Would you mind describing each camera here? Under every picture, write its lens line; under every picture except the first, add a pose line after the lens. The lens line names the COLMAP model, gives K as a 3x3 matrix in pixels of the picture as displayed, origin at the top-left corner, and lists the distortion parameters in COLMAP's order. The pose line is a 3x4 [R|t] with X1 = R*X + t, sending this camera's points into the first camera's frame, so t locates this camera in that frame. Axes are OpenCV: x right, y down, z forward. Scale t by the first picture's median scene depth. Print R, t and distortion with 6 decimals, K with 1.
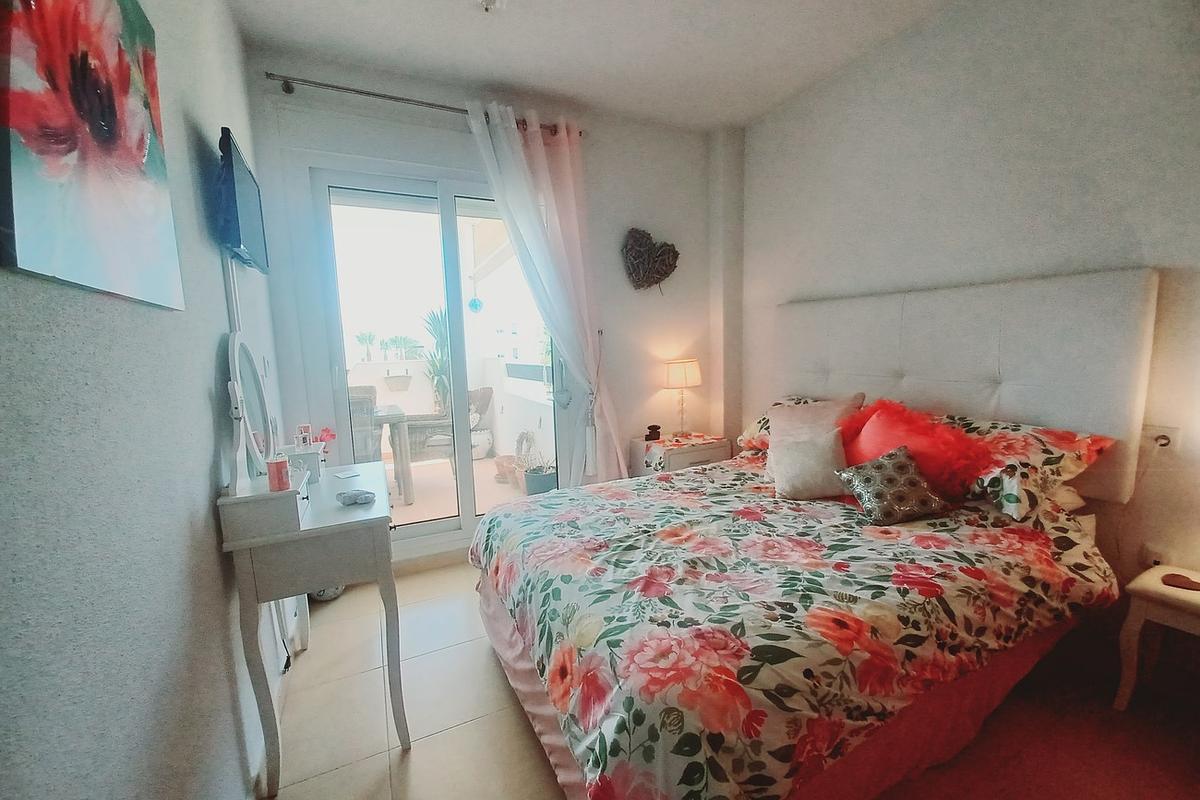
lens RADIAL K [[475.4, 0, 601.6], [0, 475.4, 414.4], [0, 0, 1]] dist [0.007208, -0.012183]
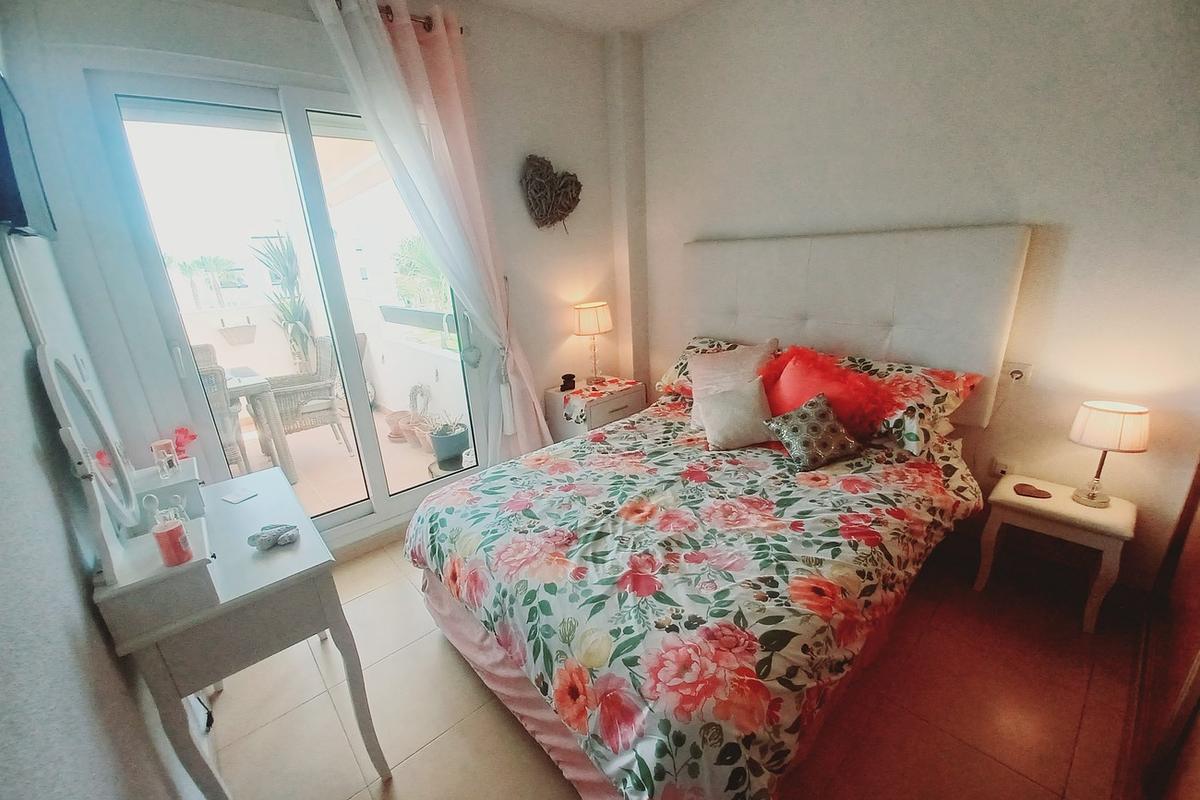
lens RADIAL K [[472.9, 0, 598.3], [0, 472.9, 414.2], [0, 0, 1]] dist [0.011311, -0.013654]
pose [[0.963218, -0.107389, 0.246331, -0.159277], [0.062640, 0.981152, 0.182801, -0.145117], [-0.261319, -0.160647, 0.951790, 0.116747]]
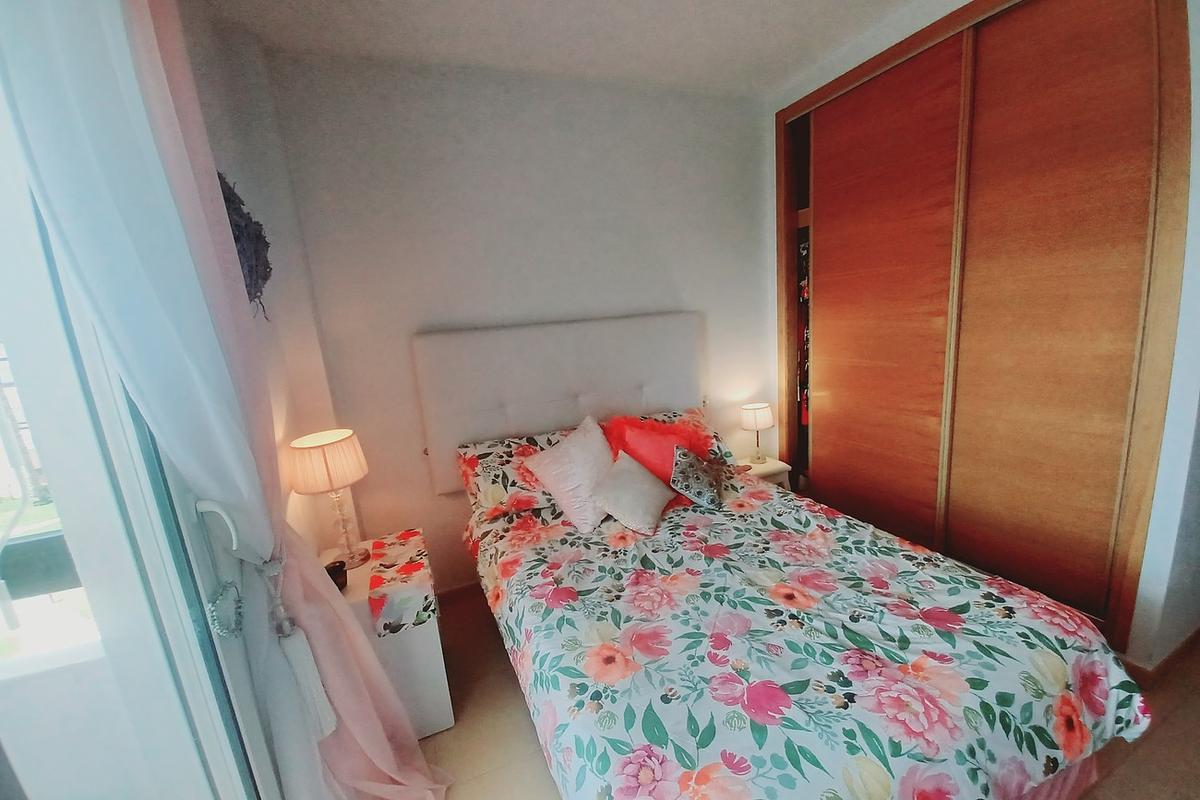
lens RADIAL K [[475.4, 0, 601.6], [0, 475.4, 414.4], [0, 0, 1]] dist [0.007208, -0.012183]
pose [[0.072594, -0.181452, 0.980717, -0.722230], [0.227323, 0.960440, 0.160873, -0.313981], [-0.971110, 0.211261, 0.110970, 1.271861]]
